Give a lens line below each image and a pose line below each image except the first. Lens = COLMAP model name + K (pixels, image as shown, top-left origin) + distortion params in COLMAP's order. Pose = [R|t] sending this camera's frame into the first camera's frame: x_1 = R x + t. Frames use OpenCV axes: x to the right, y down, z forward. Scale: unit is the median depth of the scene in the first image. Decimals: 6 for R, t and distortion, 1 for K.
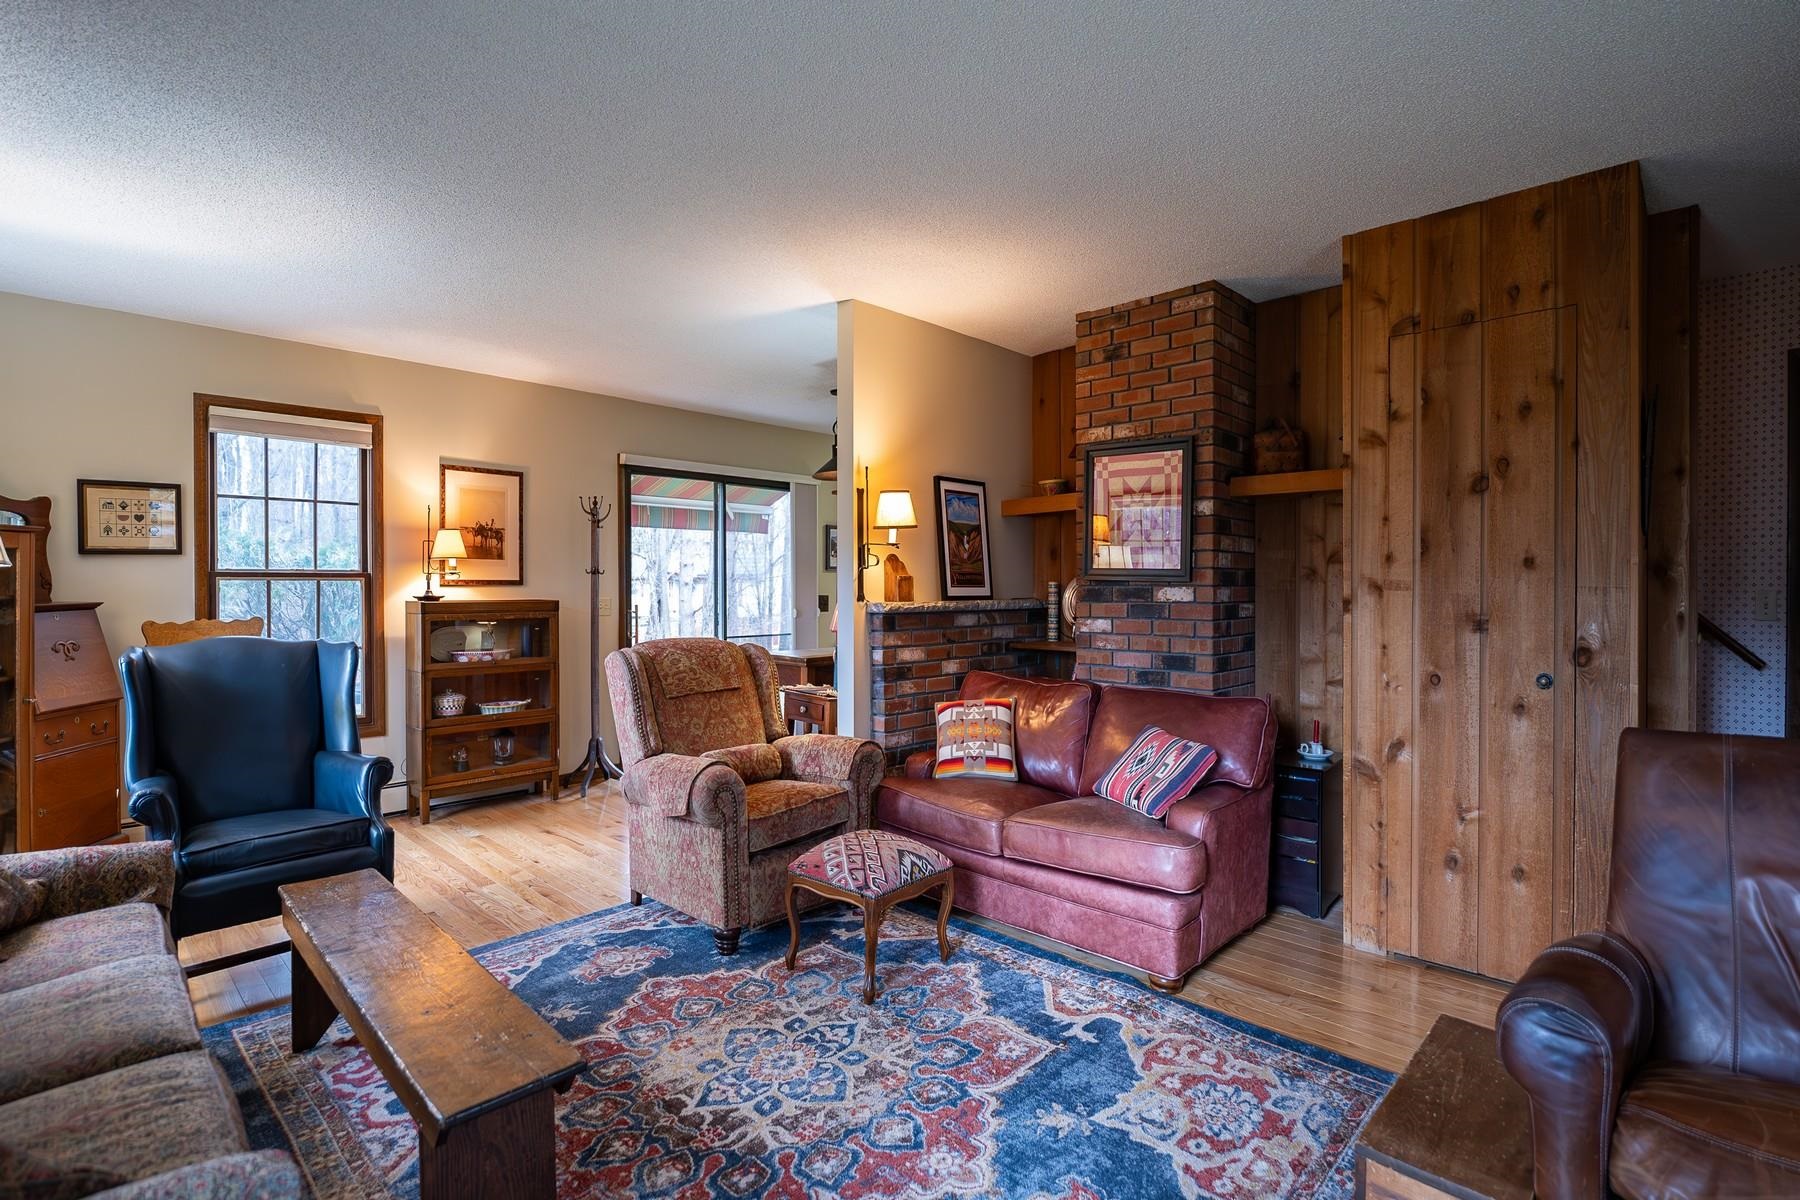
lens RADIAL K [[858.5, 0, 895.7], [0, 858.5, 592.0], [0, 0, 1]] dist [-0.013293, -0.001478]
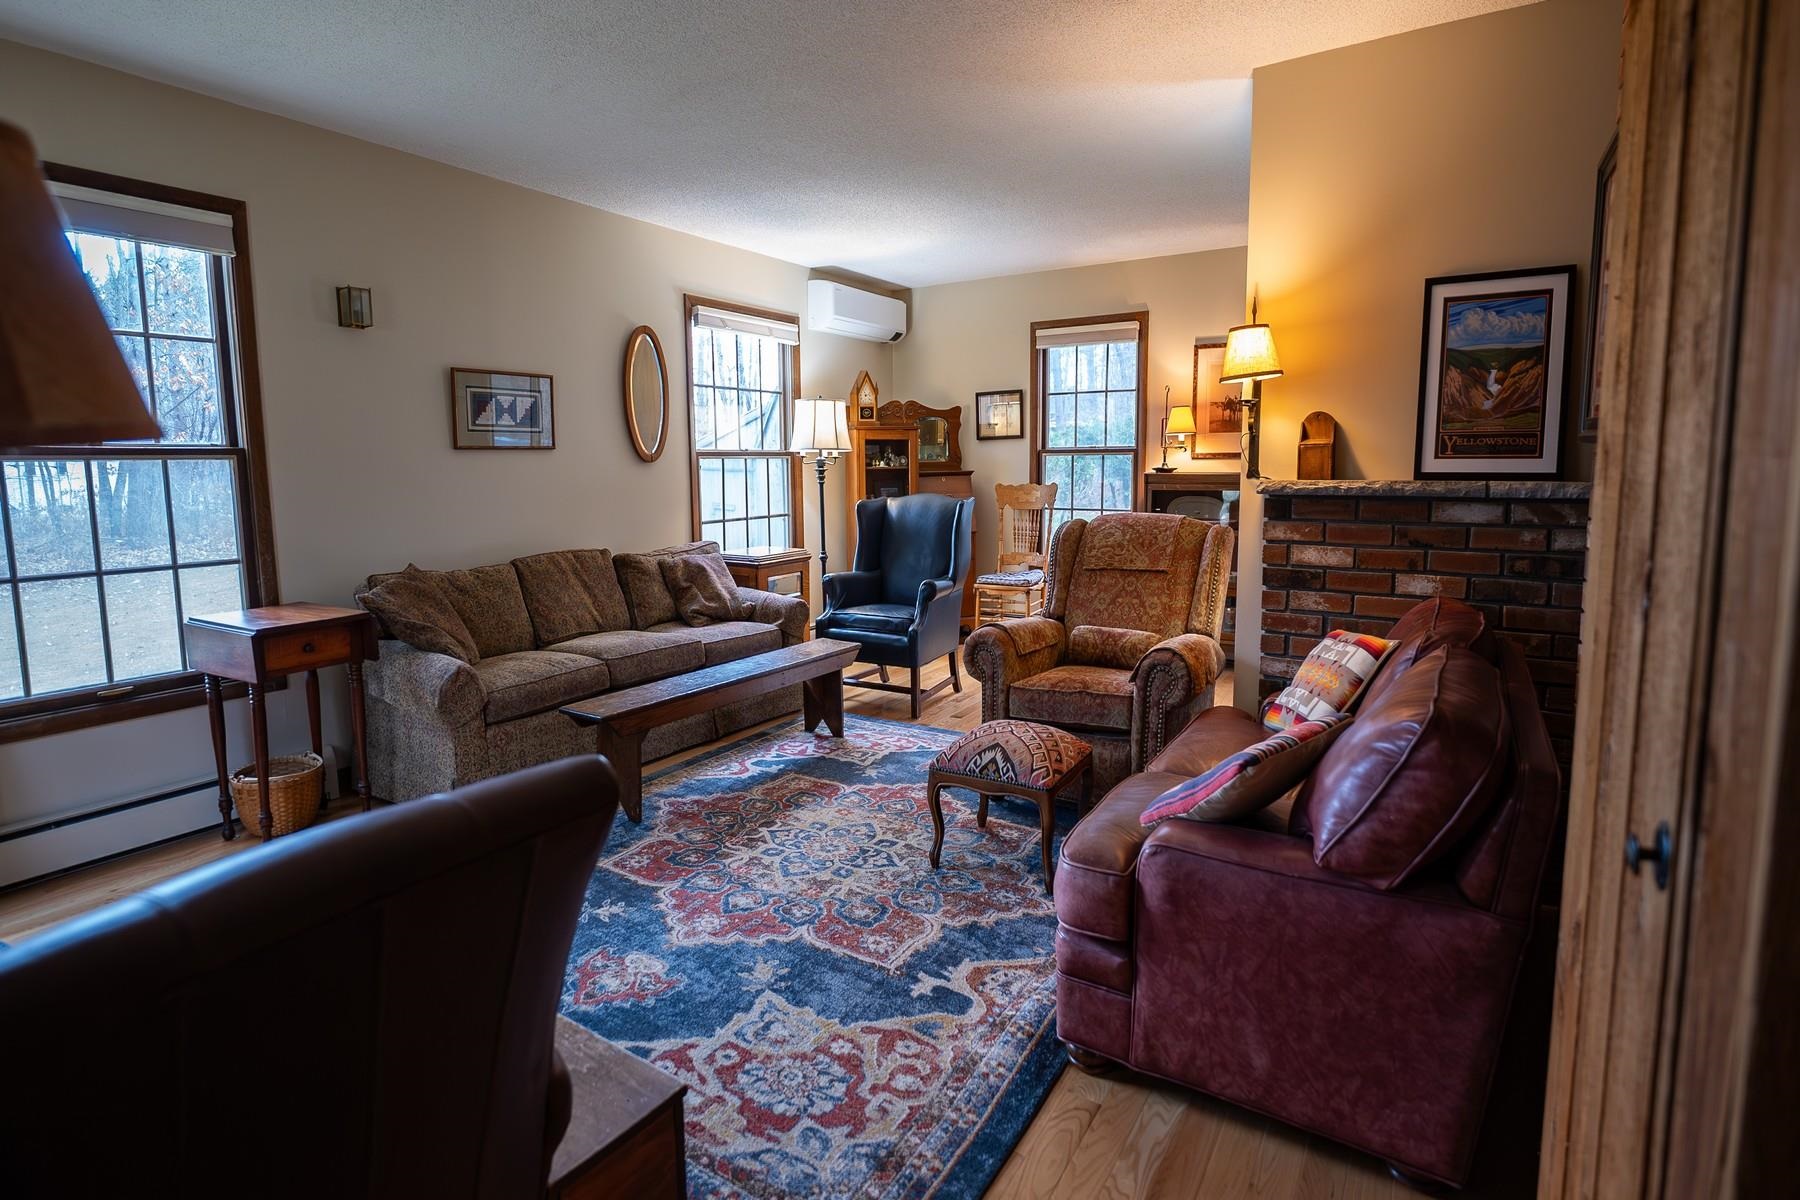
lens RADIAL K [[892.1, 0, 887.4], [0, 892.1, 564.5], [0, 0, 1]] dist [-0.009140, -0.000357]
pose [[0.179505, 0.111283, -0.977443, 0.858399], [0.000733, 0.993566, 0.113253, -0.003427], [0.983757, -0.021046, 0.178269, 0.671356]]
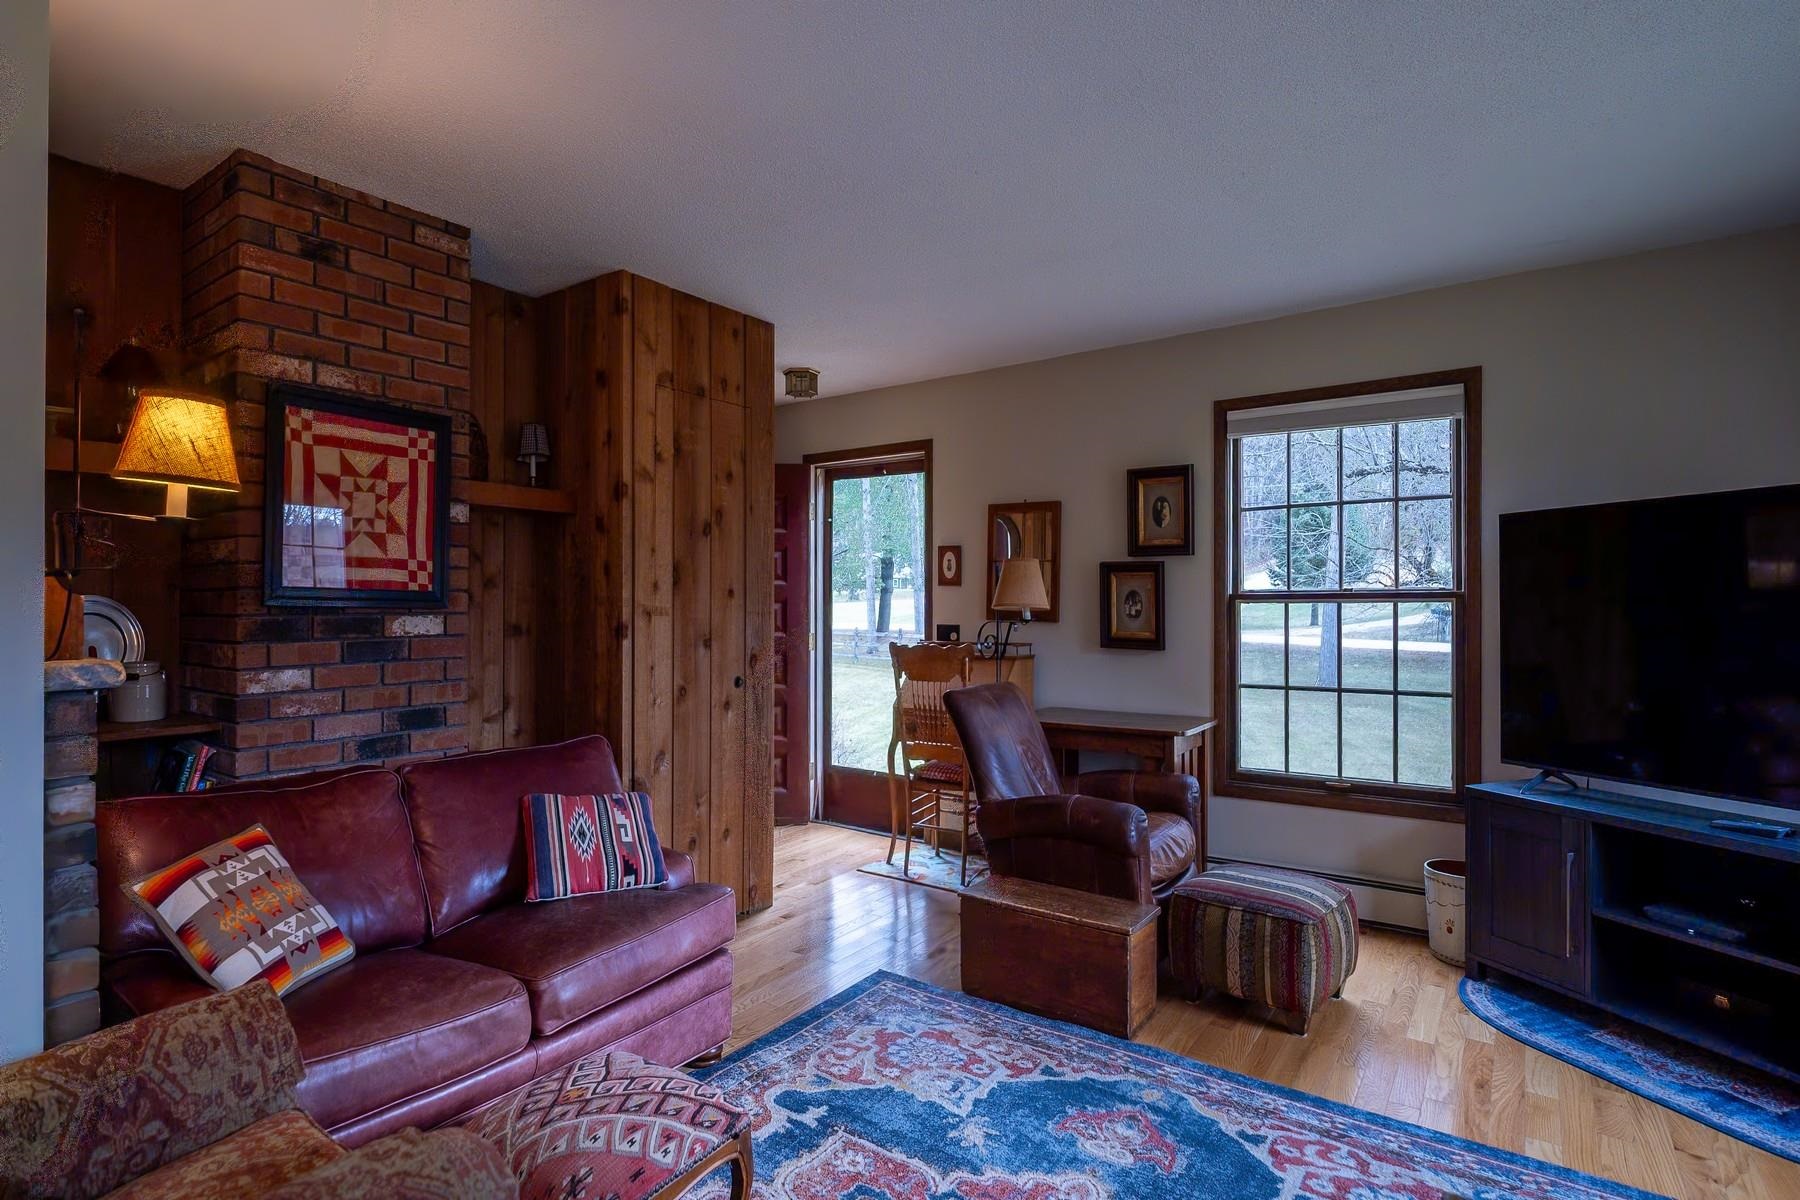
lens RADIAL K [[889.3, 0, 900.0], [0, 889.3, 600.0], [0, 0, 1]] dist [-0.012577, -0.000037]
pose [[-0.154011, 0.005980, 0.988051, -0.591668], [0.011250, 0.999927, -0.004299, -0.013410], [-0.988005, 0.010453, -0.154067, 0.865437]]
